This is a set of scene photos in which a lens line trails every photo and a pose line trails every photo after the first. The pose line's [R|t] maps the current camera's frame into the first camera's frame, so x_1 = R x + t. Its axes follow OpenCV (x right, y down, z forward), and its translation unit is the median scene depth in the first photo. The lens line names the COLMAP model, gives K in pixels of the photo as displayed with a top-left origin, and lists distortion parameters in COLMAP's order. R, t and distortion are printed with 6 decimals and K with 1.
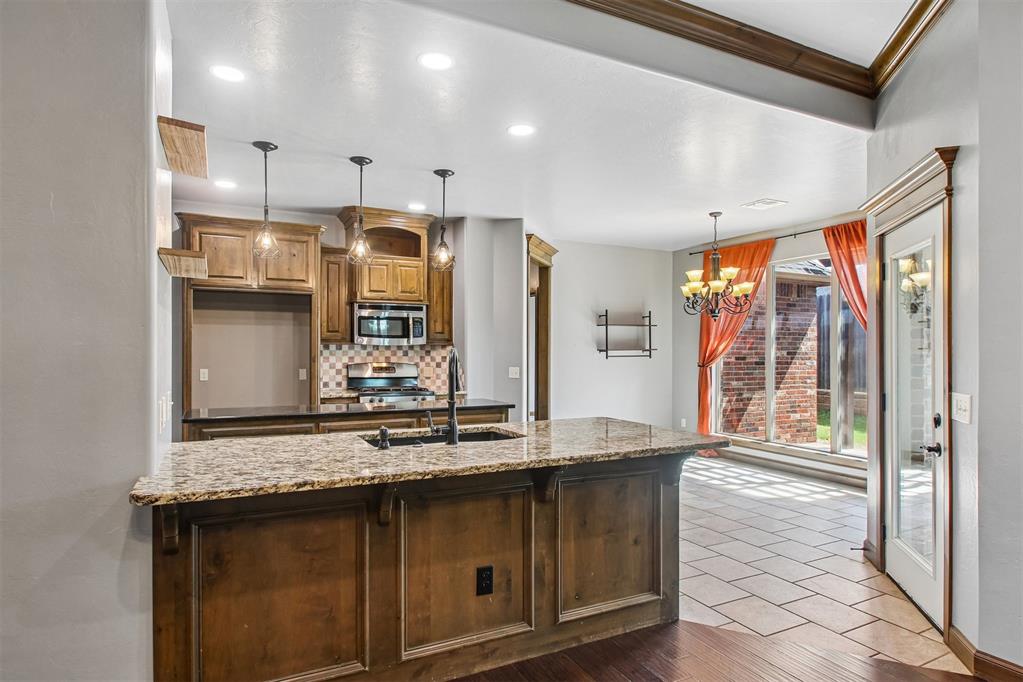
lens RADIAL K [[576.3, 0, 506.8], [0, 576.3, 341.4], [0, 0, 1]] dist [-0.020398, 0.000225]
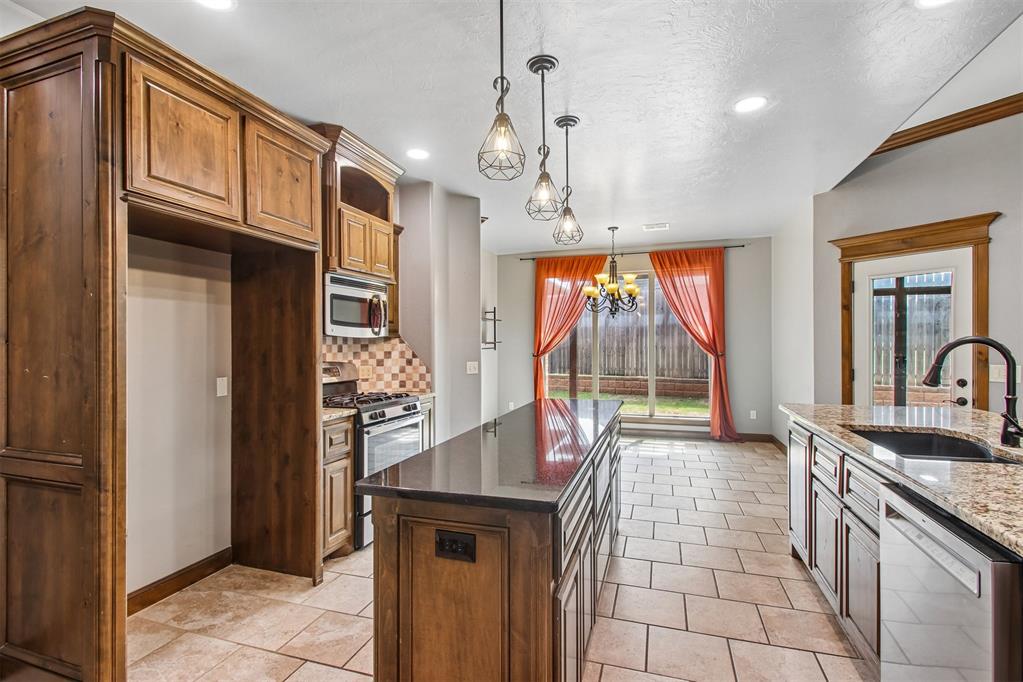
lens RADIAL K [[475.0, 0, 507.4], [0, 475.0, 334.5], [0, 0, 1]] dist [-0.000042, -0.004938]
pose [[0.700635, 0.005909, 0.713495, -0.485742], [-0.002199, 0.999979, -0.006123, 0.006440], [-0.713516, 0.002721, 0.700633, 0.448154]]
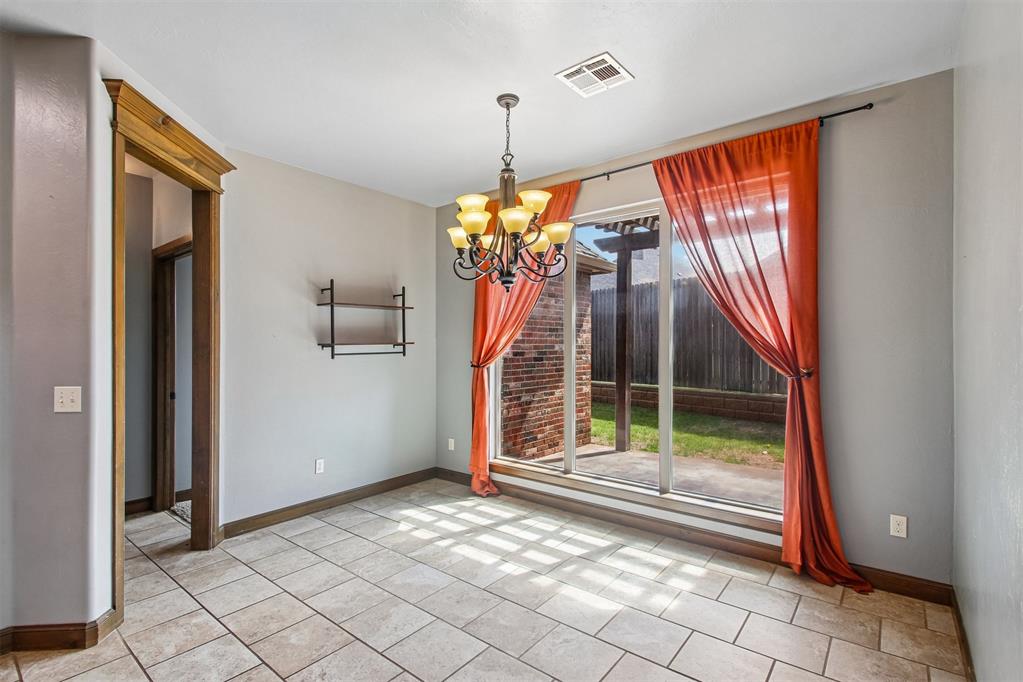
lens RADIAL K [[475.0, 0, 512.6], [0, 475.0, 339.7], [0, 0, 1]] dist [-0.000042, -0.004938]
pose [[0.908164, -0.003630, 0.418598, 0.167375], [0.002439, 0.999991, 0.003381, 0.010643], [-0.418607, -0.002049, 0.908165, 0.559696]]
